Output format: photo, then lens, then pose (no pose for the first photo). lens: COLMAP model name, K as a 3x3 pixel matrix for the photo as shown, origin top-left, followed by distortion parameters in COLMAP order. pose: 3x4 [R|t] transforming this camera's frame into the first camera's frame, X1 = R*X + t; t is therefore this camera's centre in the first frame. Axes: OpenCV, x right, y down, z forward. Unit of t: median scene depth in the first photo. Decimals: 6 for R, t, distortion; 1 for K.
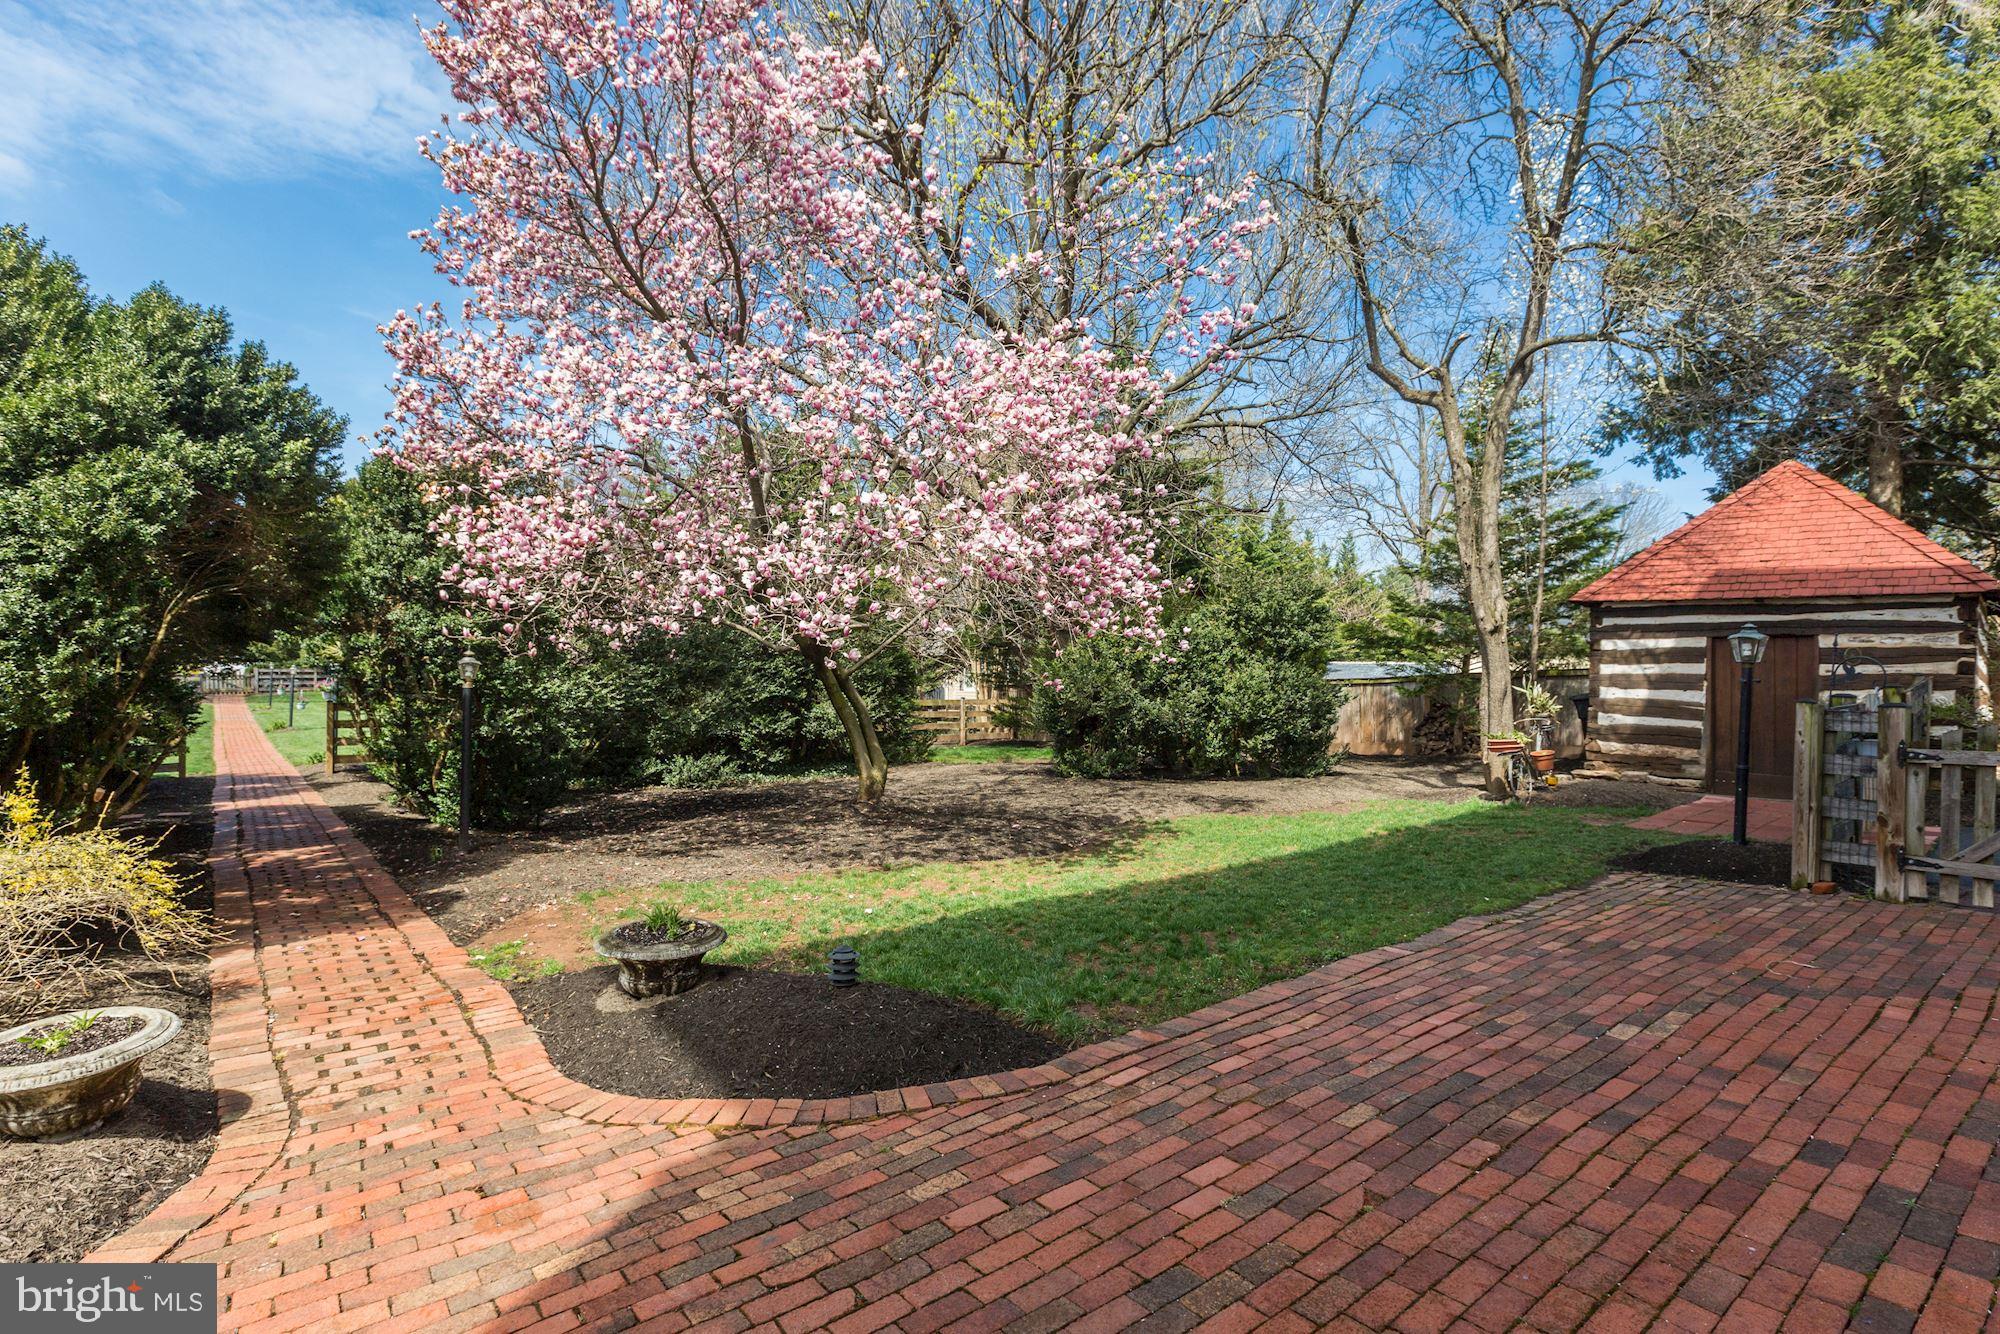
lens RADIAL K [[961.1, 0, 1005.6], [0, 961.1, 661.7], [0, 0, 1]] dist [0.003647, -0.001943]
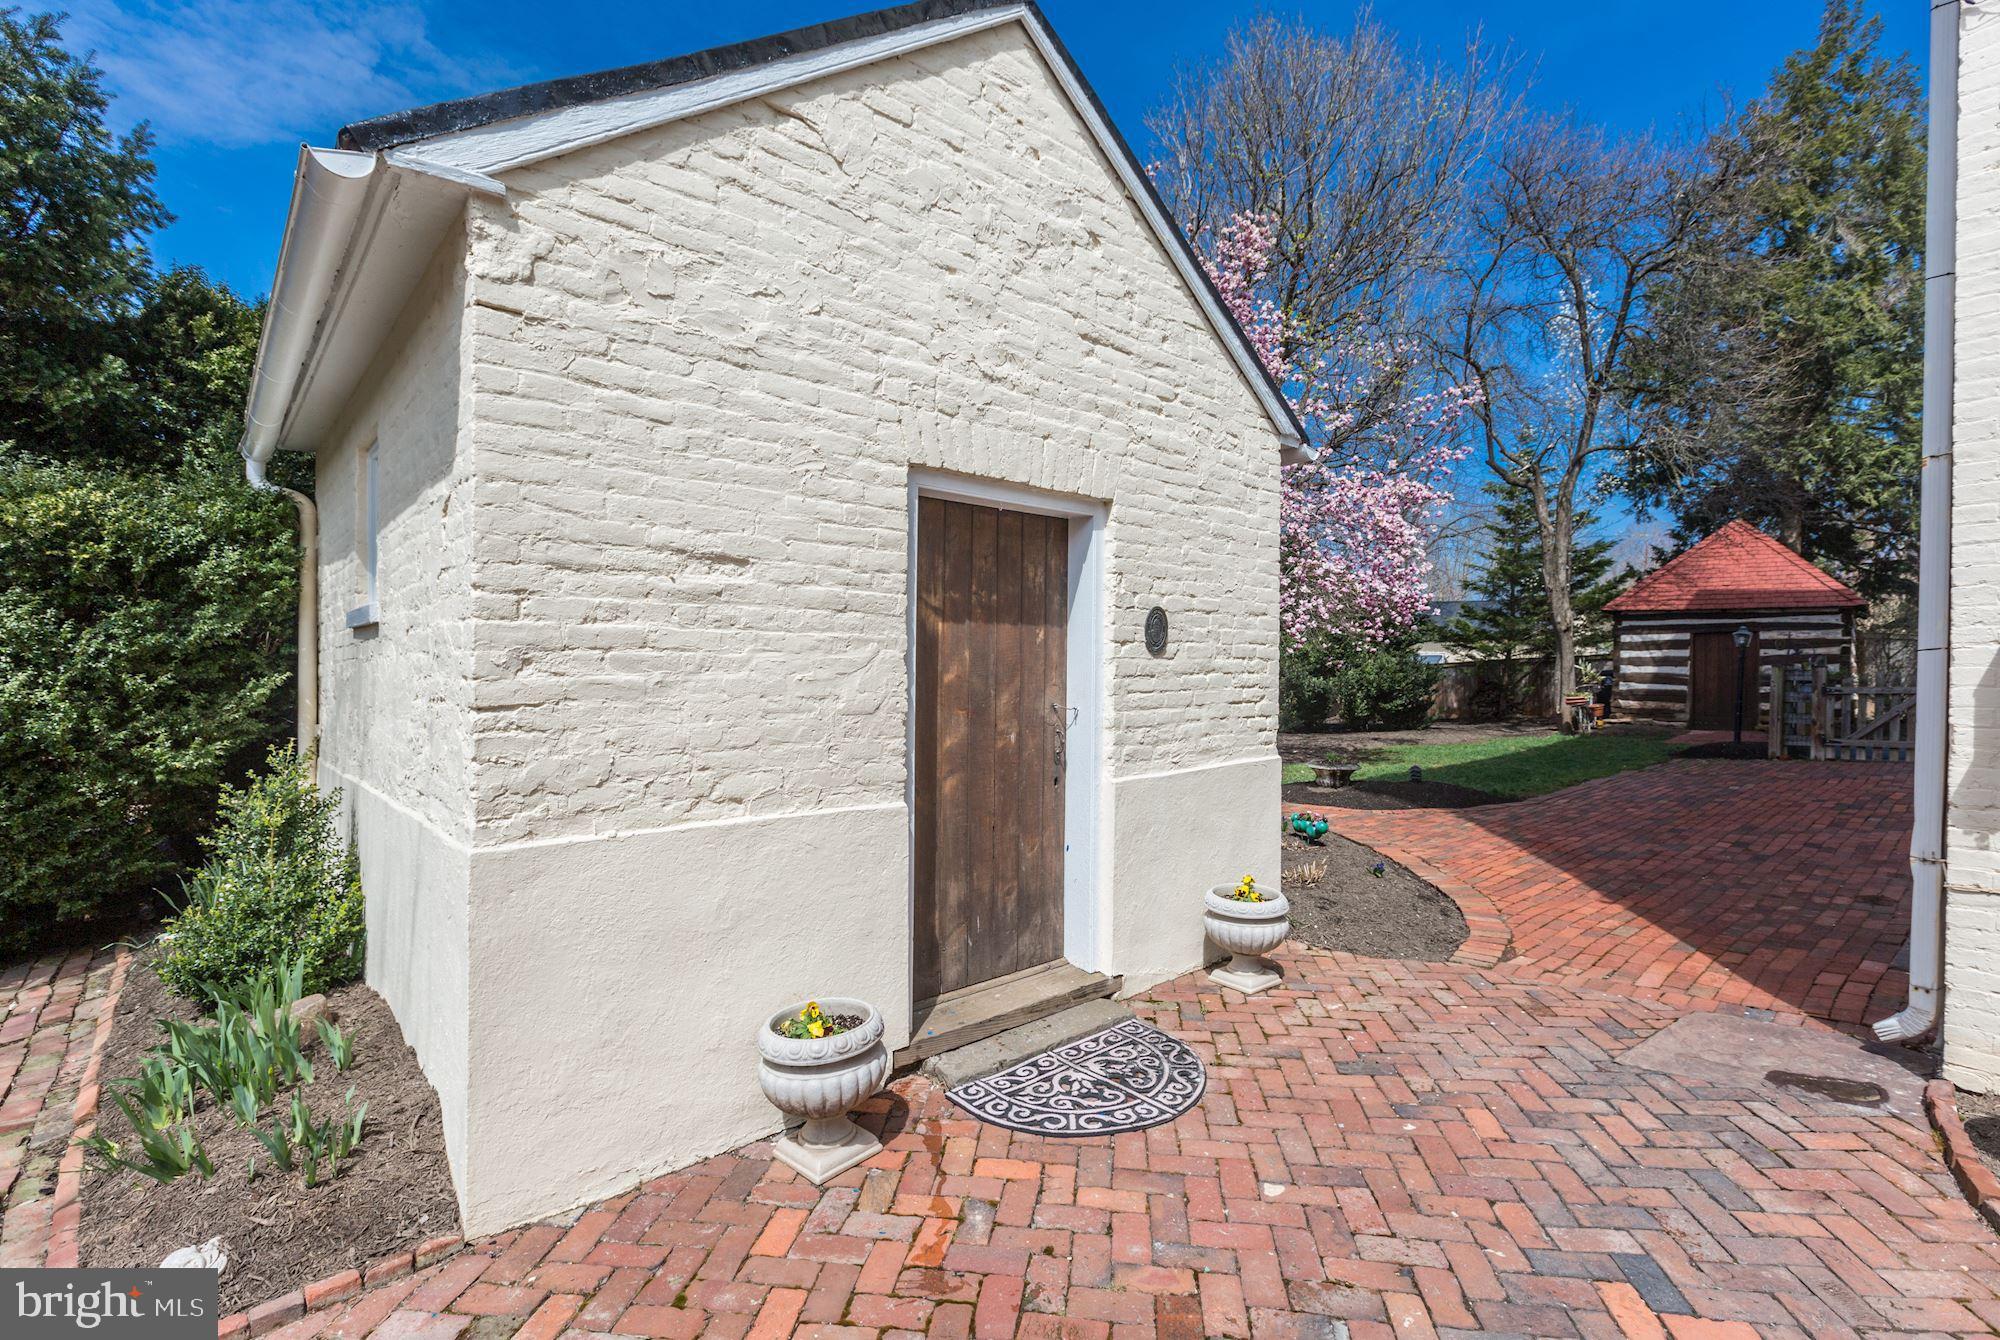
lens RADIAL K [[907.9, 0, 1021.7], [0, 907.9, 674.7], [0, 0, 1]] dist [0.003738, -0.002182]
pose [[0.998063, -0.008785, 0.061594, -0.470297], [0.007704, 0.999813, 0.017761, 0.007948], [-0.061739, -0.017252, 0.997943, -0.436255]]
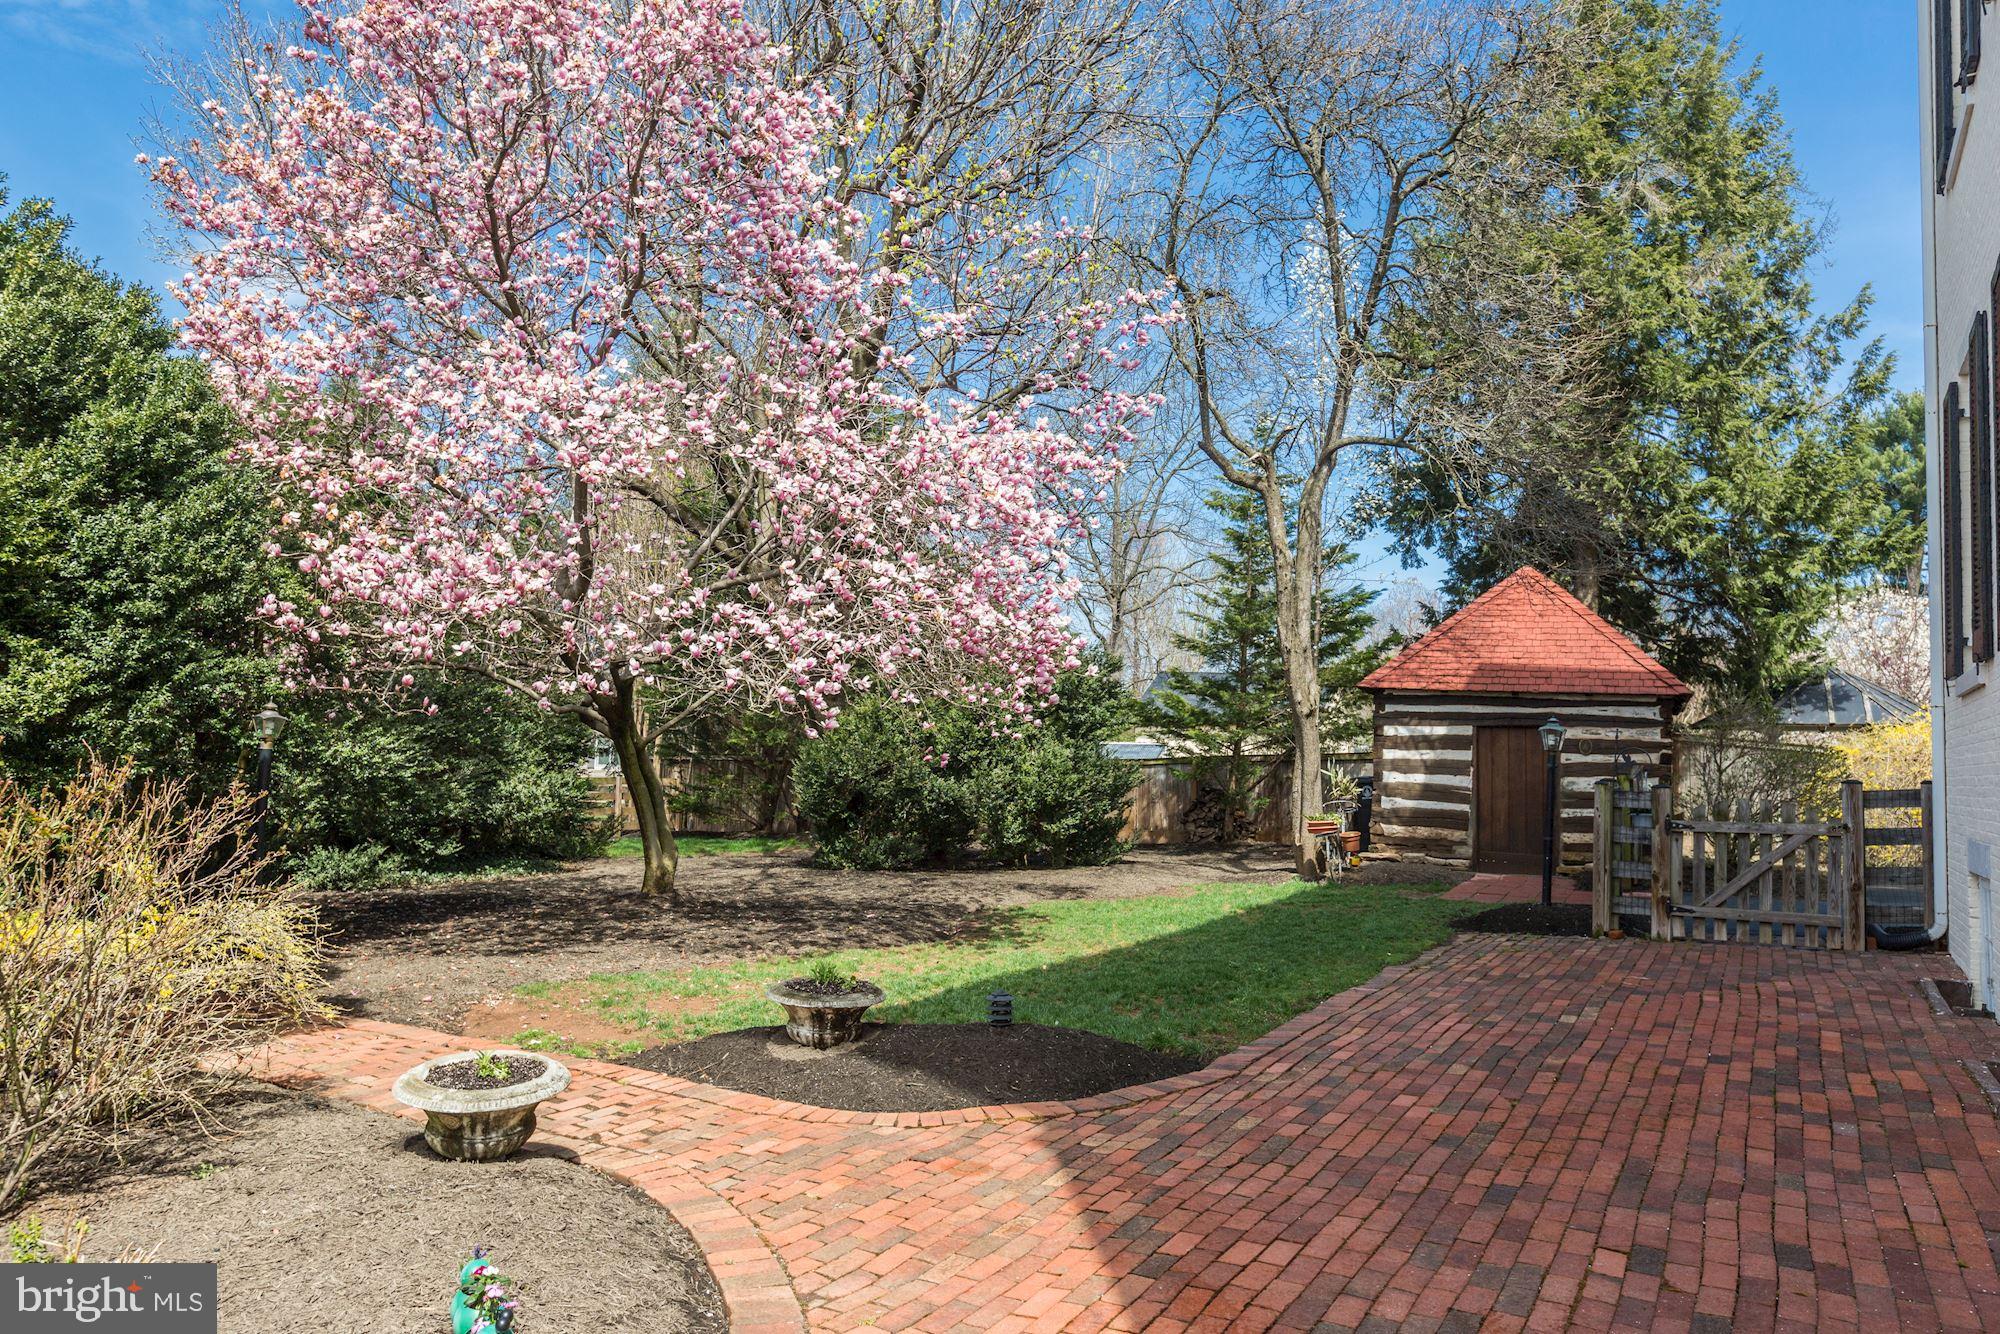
lens RADIAL K [[1268.8, 0, 1008.1], [0, 1268.8, 655.0], [0, 0, 1]] dist [-0.004666, 0.001619]
pose [[0.936129, 0.046742, 0.348536, -0.252935], [-0.025053, 0.997473, -0.066479, 0.002559], [-0.350762, 0.053501, 0.934935, -0.144803]]
